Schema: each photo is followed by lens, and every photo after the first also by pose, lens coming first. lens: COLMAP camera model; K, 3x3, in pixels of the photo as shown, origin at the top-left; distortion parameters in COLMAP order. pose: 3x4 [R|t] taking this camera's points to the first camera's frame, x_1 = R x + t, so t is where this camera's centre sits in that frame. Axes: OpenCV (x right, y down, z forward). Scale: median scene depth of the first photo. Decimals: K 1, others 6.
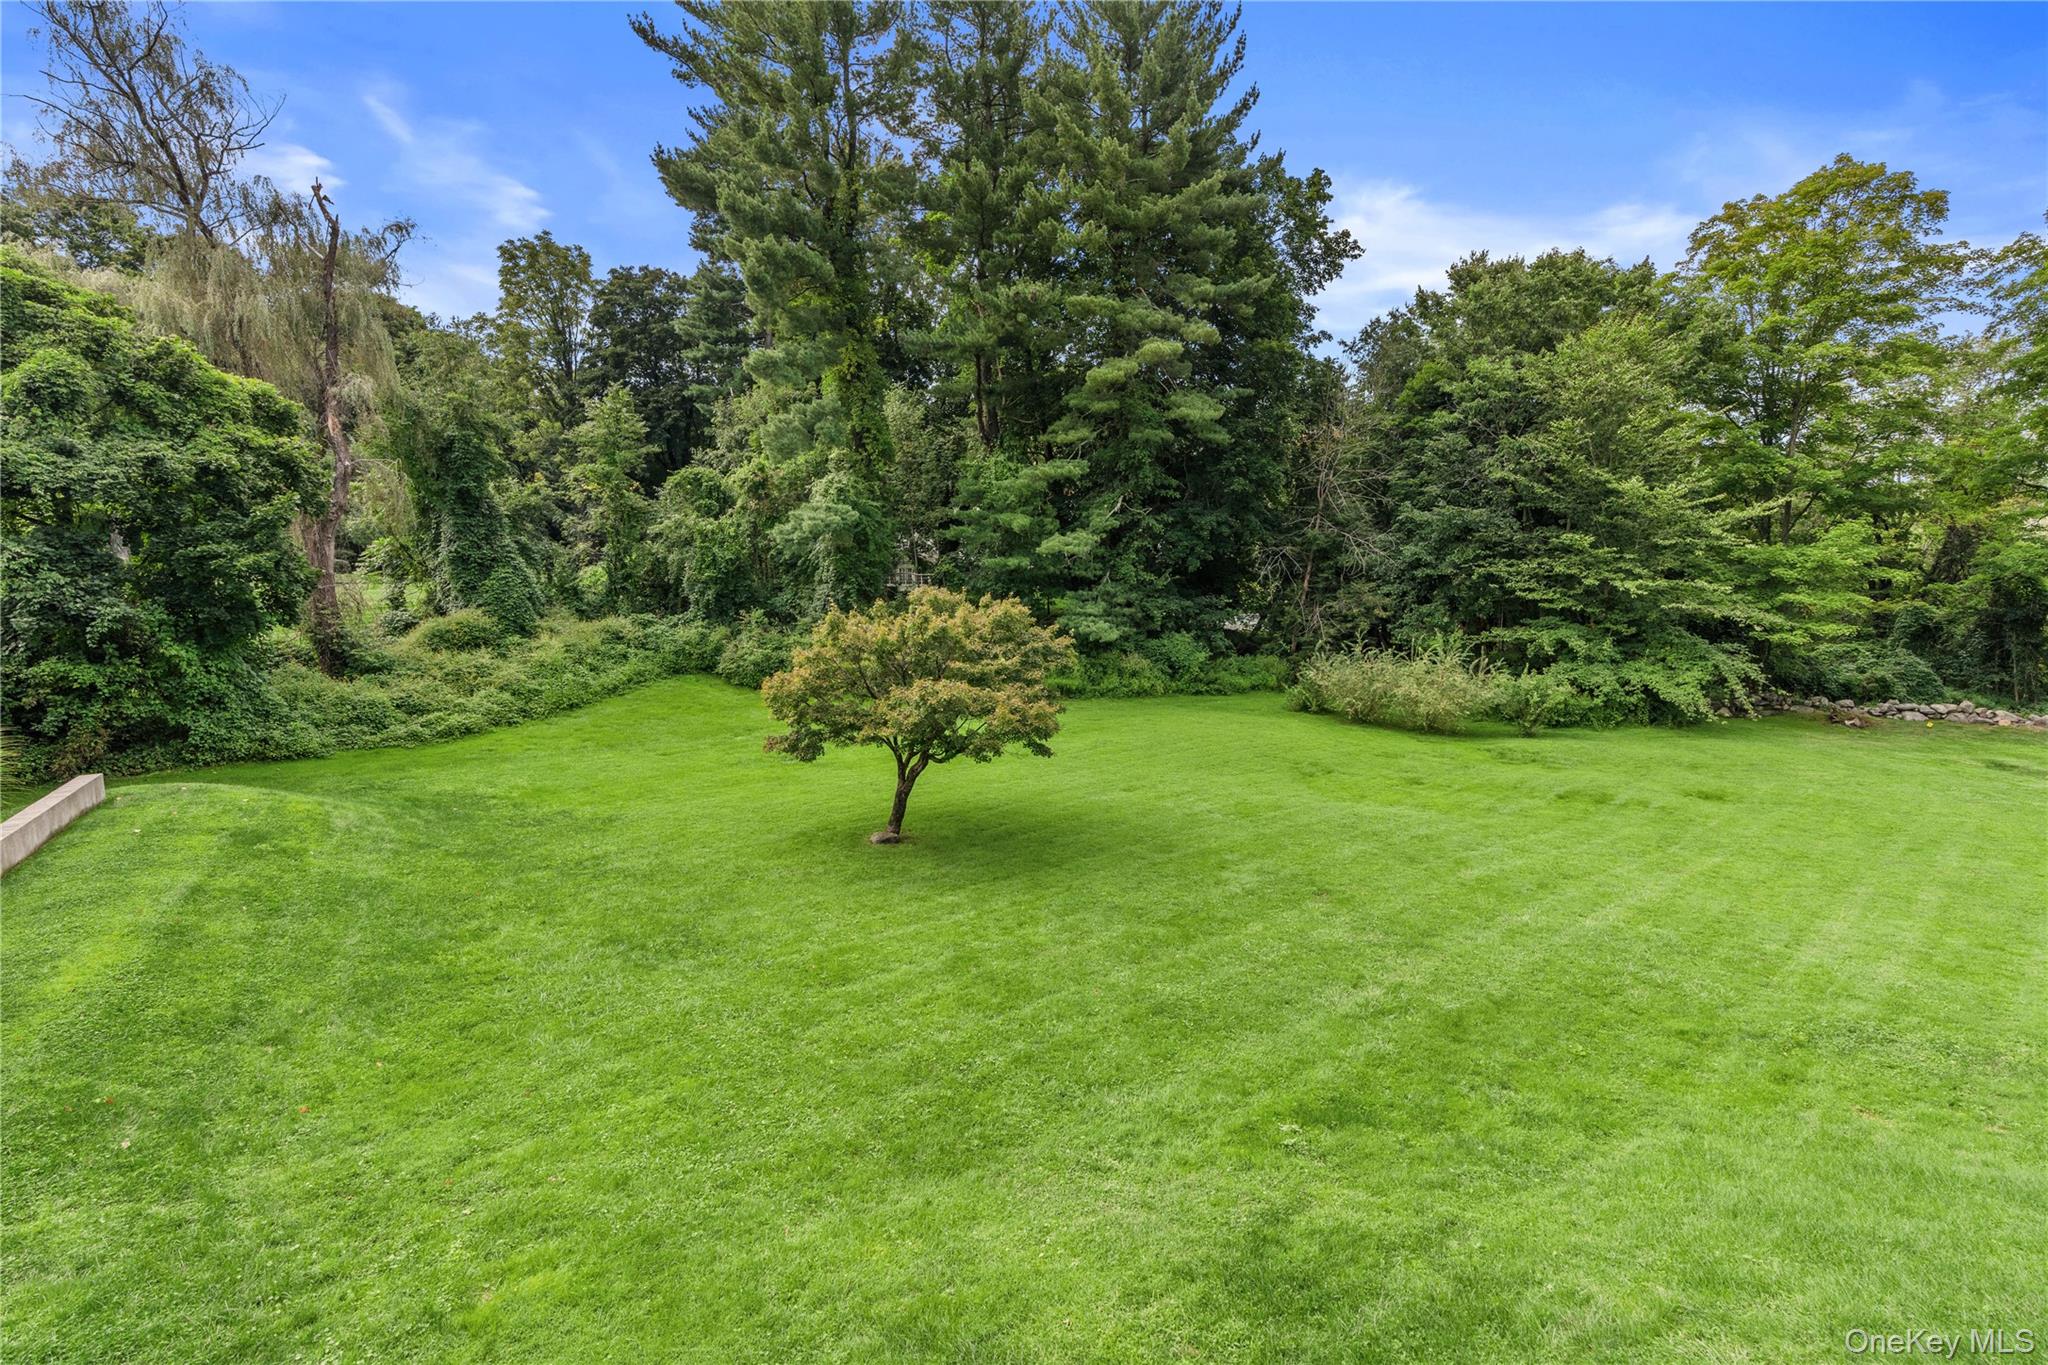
lens RADIAL K [[933.5, 0, 1023.2], [0, 933.5, 658.5], [0, 0, 1]] dist [-0.003499, 0.000880]
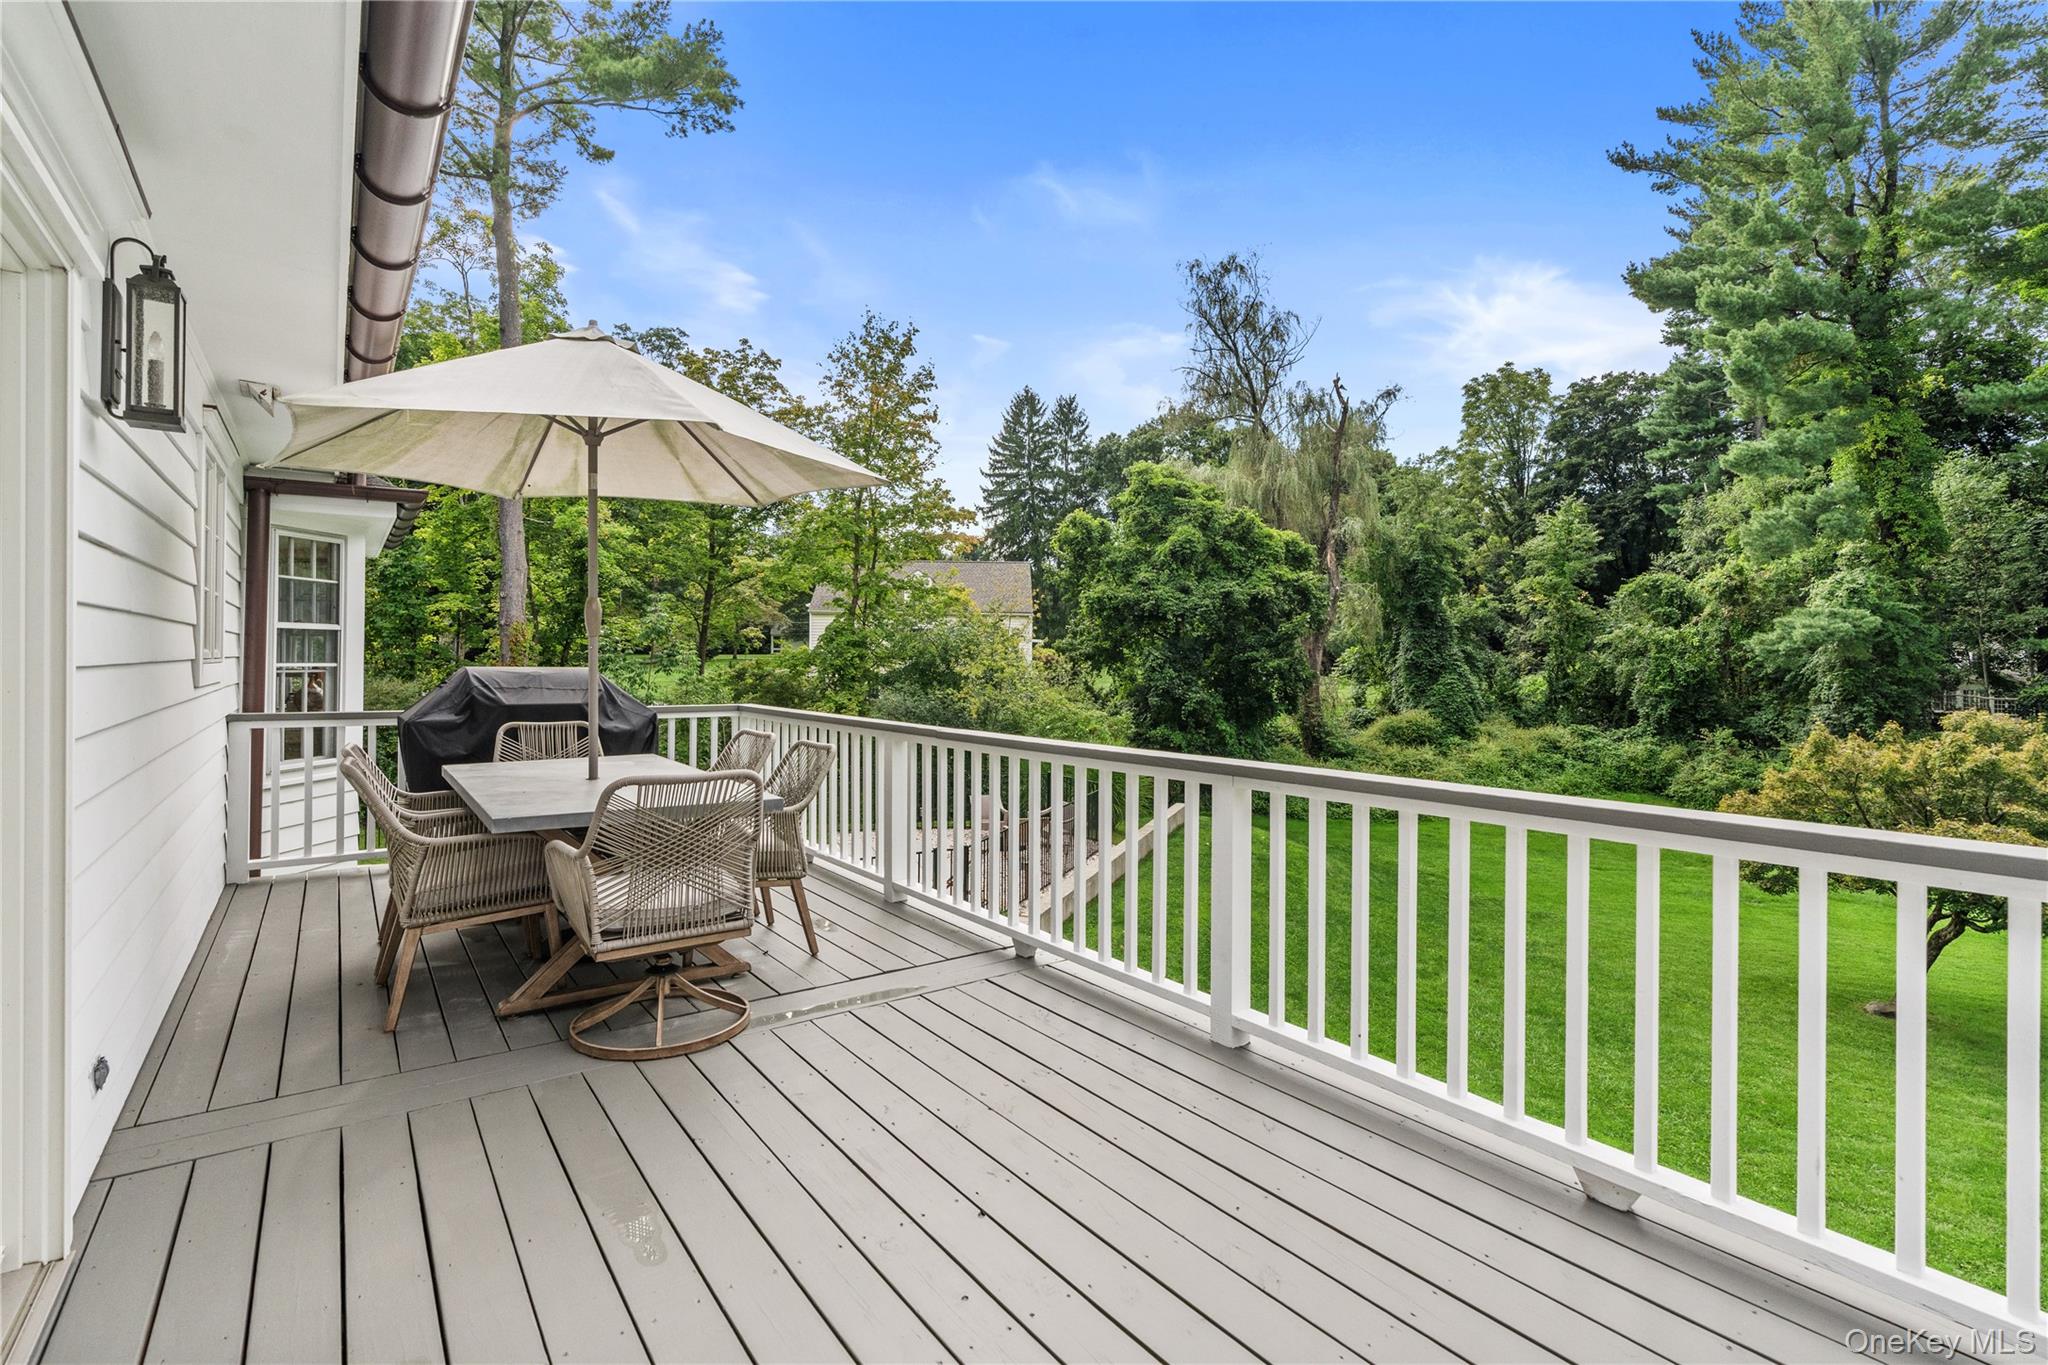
lens RADIAL K [[933.5, 0, 1023.2], [0, 933.5, 658.5], [0, 0, 1]] dist [-0.003499, 0.000880]
pose [[0.600280, 0.013081, -0.799683, 0.021939], [-0.105789, 0.992380, -0.063177, 0.007516], [0.792762, 0.122522, 0.597090, -0.062872]]
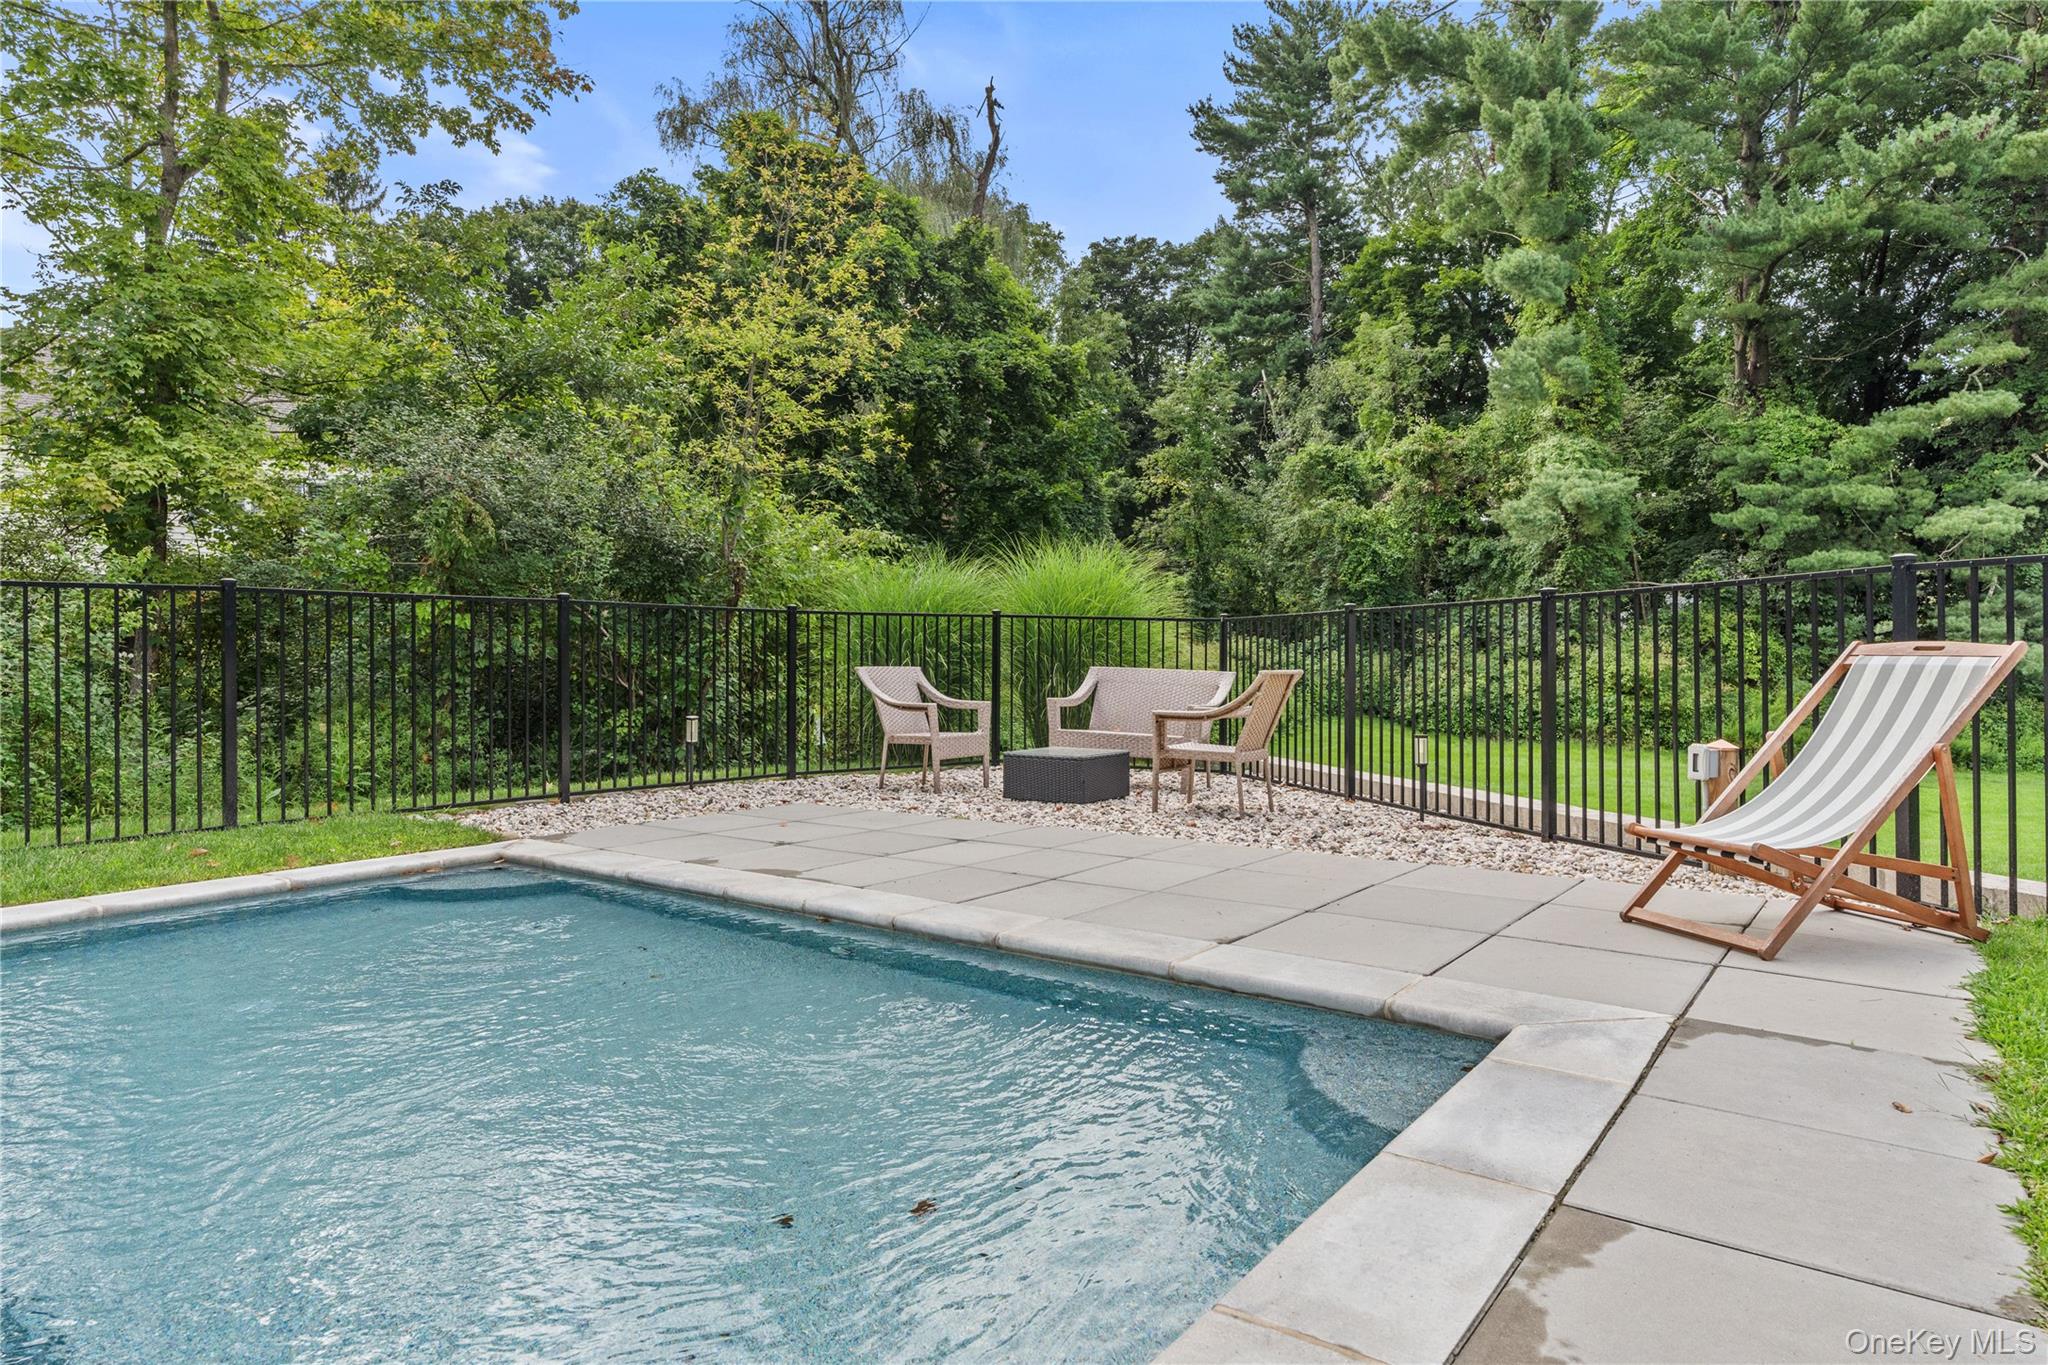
lens RADIAL K [[1221.1, 0, 1017.0], [0, 1221.1, 645.3], [0, 0, 1]] dist [0.001118, -0.000036]
pose [[0.957757, 0.004622, -0.287543, -0.343652], [-0.038606, 0.992886, -0.112632, 0.080098], [0.284977, 0.118975, 0.951122, 0.035884]]
